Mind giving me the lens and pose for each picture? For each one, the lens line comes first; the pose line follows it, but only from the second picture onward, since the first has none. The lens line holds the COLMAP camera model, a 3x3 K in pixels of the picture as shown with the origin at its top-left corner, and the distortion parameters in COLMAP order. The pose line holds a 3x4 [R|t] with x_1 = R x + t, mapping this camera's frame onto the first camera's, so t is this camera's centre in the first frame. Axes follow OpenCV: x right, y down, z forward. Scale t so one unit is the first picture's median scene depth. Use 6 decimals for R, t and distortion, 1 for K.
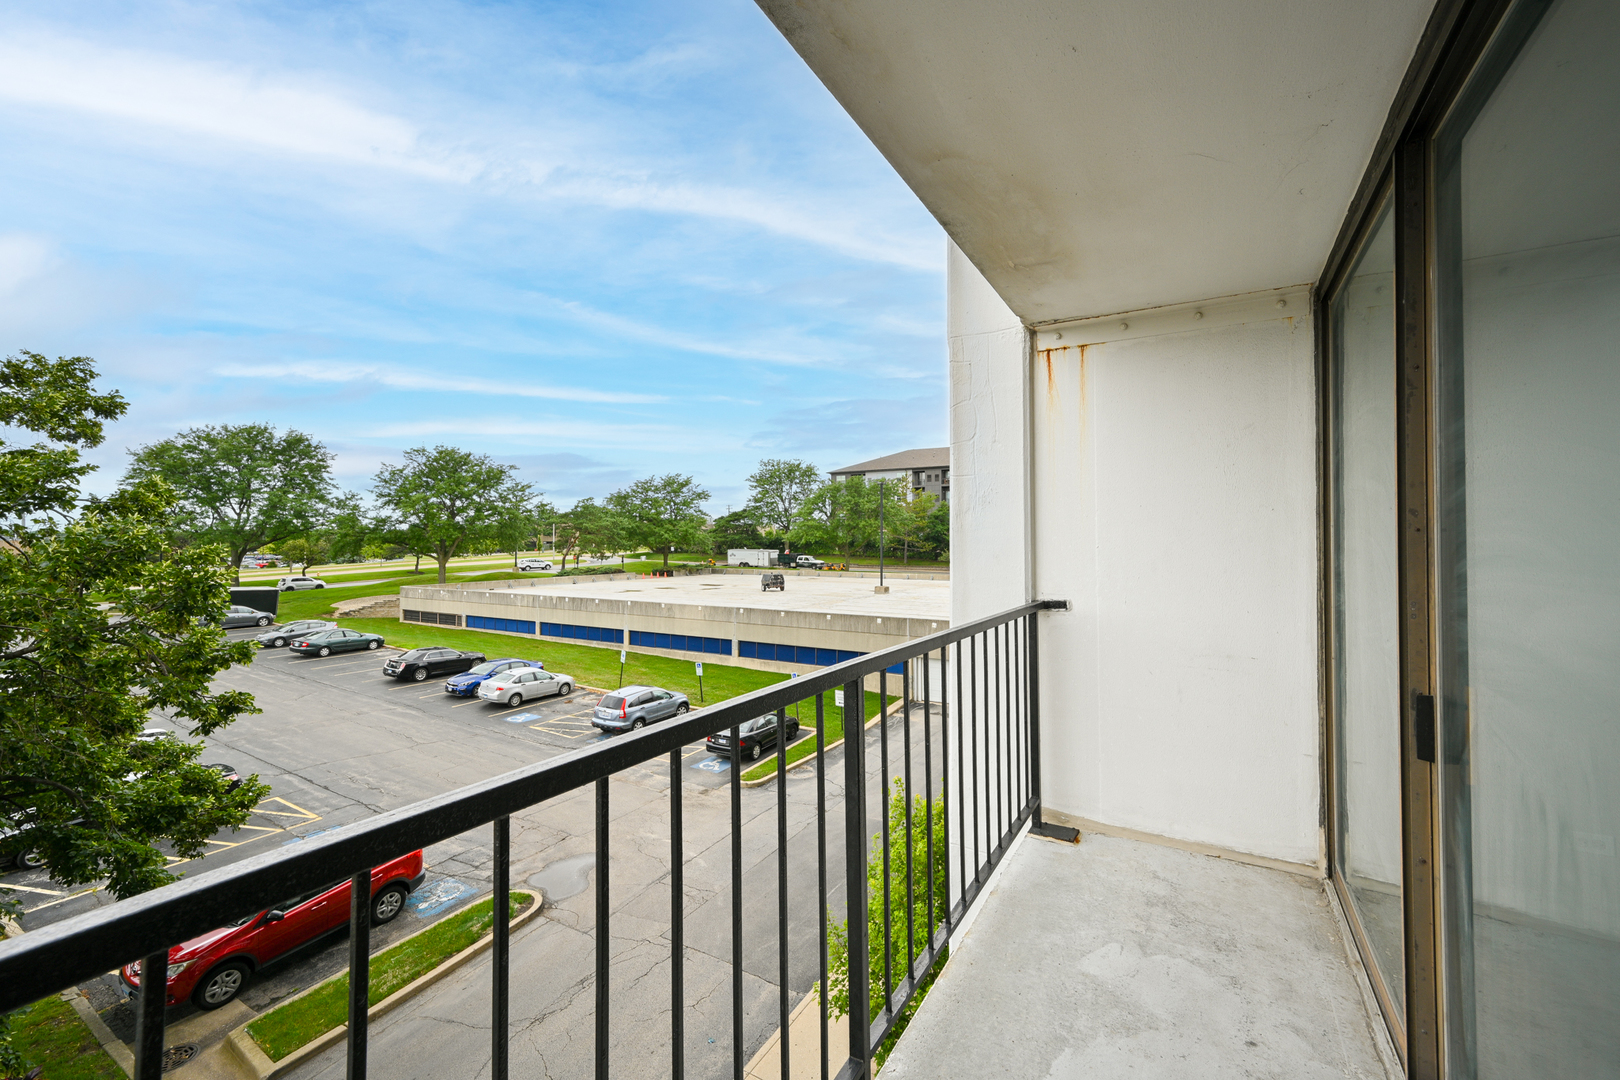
lens RADIAL K [[664.0, 0, 810.0], [0, 664.0, 540.0], [0, 0, 1]] dist [0.000810, 0.000196]
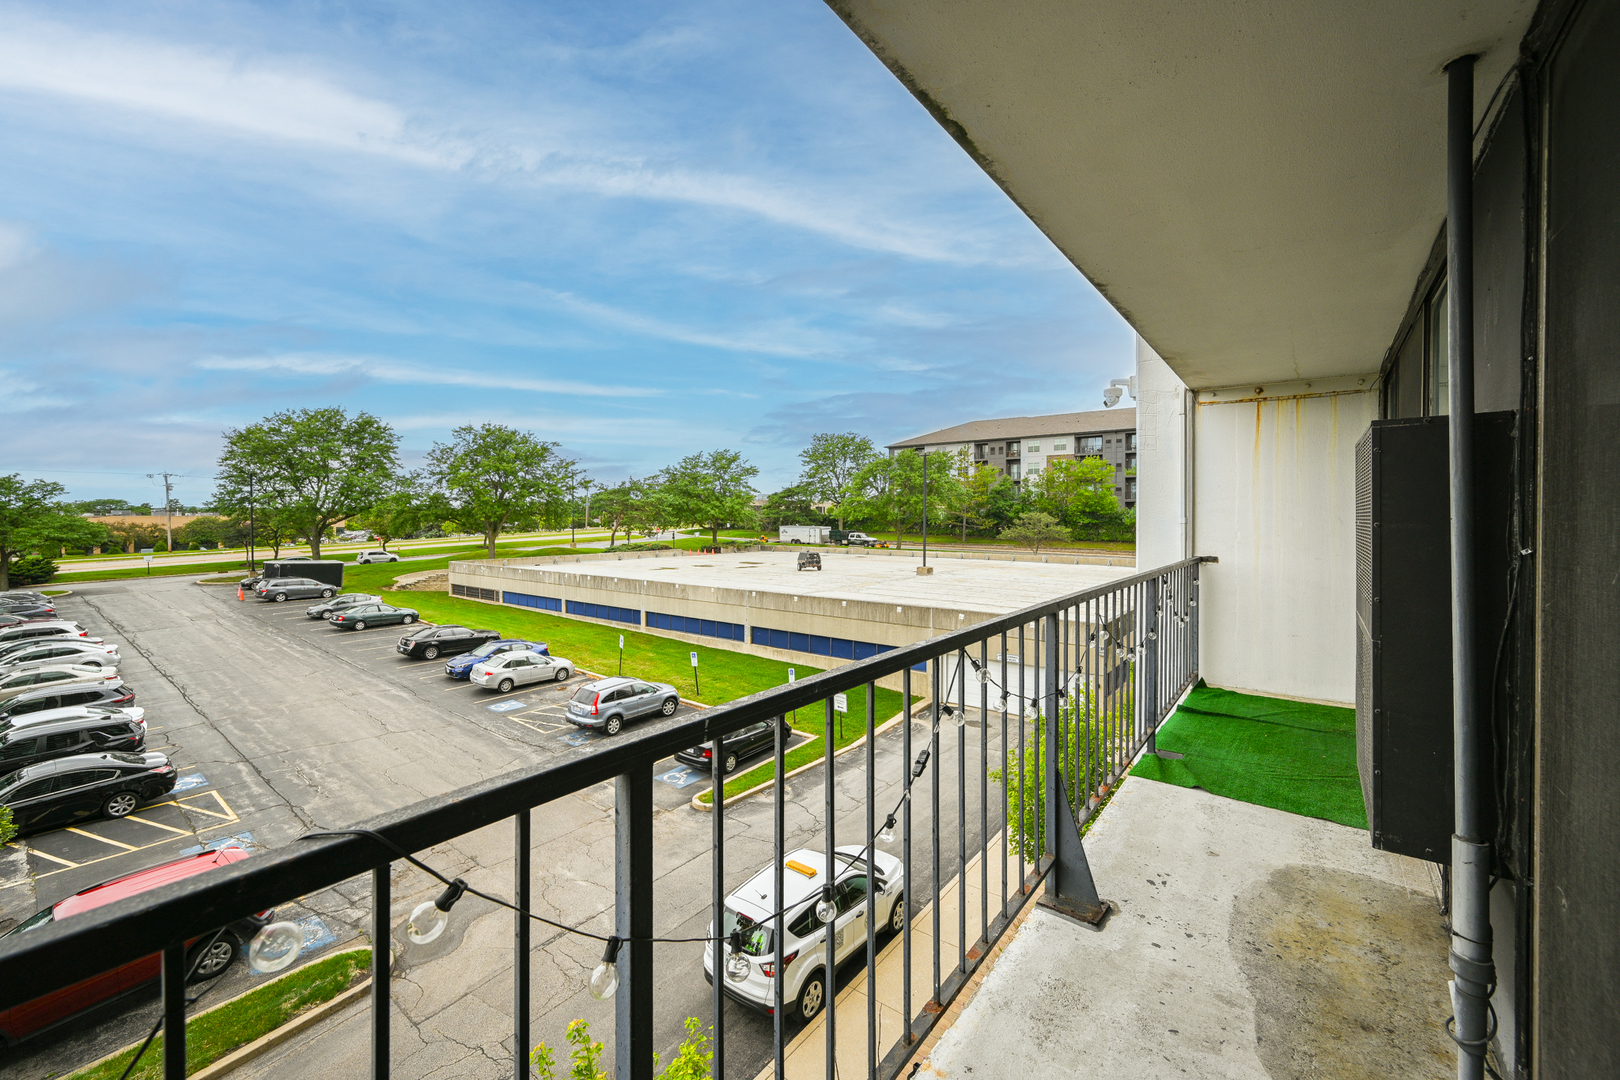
lens RADIAL K [[650.1, 0, 788.4], [0, 650.1, 528.7], [0, 0, 1]] dist [-0.000731, 0.000368]
pose [[0.989437, 0.003355, -0.144923, 0.053062], [-0.000577, 0.999815, 0.019205, -0.000701], [0.144960, -0.018919, 0.989257, 0.085361]]
